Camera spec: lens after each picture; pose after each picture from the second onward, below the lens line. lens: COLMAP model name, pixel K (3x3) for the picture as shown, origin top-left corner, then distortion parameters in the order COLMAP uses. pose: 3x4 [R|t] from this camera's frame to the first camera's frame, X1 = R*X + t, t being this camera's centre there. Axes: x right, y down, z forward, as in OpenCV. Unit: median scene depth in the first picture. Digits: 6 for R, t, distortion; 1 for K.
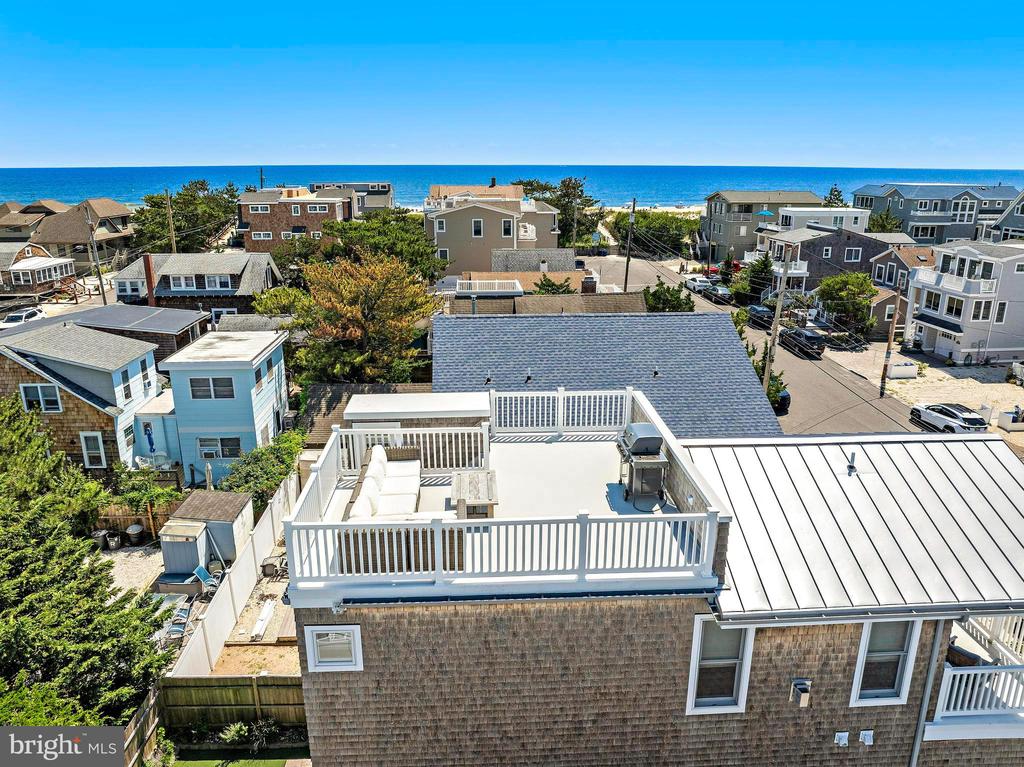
lens RADIAL K [[738.4, 0, 517.2], [0, 738.4, 384.4], [0, 0, 1]] dist [-0.033477, -0.000735]
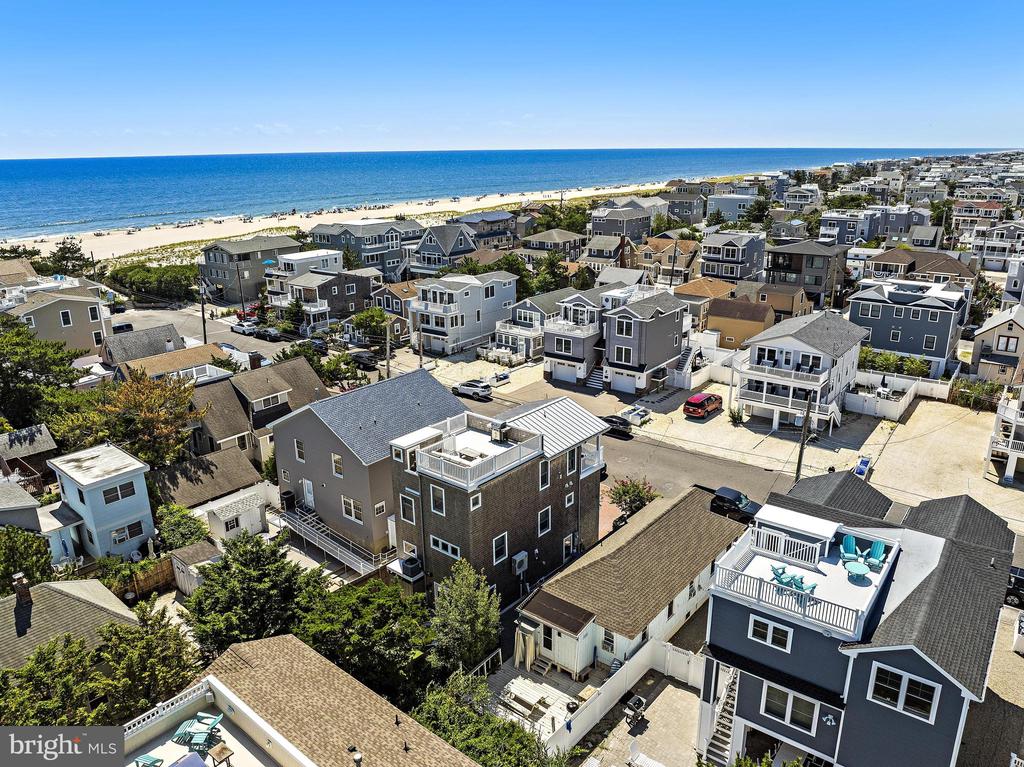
lens RADIAL K [[738.4, 0, 517.2], [0, 738.4, 384.4], [0, 0, 1]] dist [-0.033477, -0.000735]
pose [[0.694736, -0.231800, 0.680889, -0.456133], [0.223090, 0.969405, 0.102395, -0.096749], [-0.683792, 0.080762, 0.725193, -0.338474]]
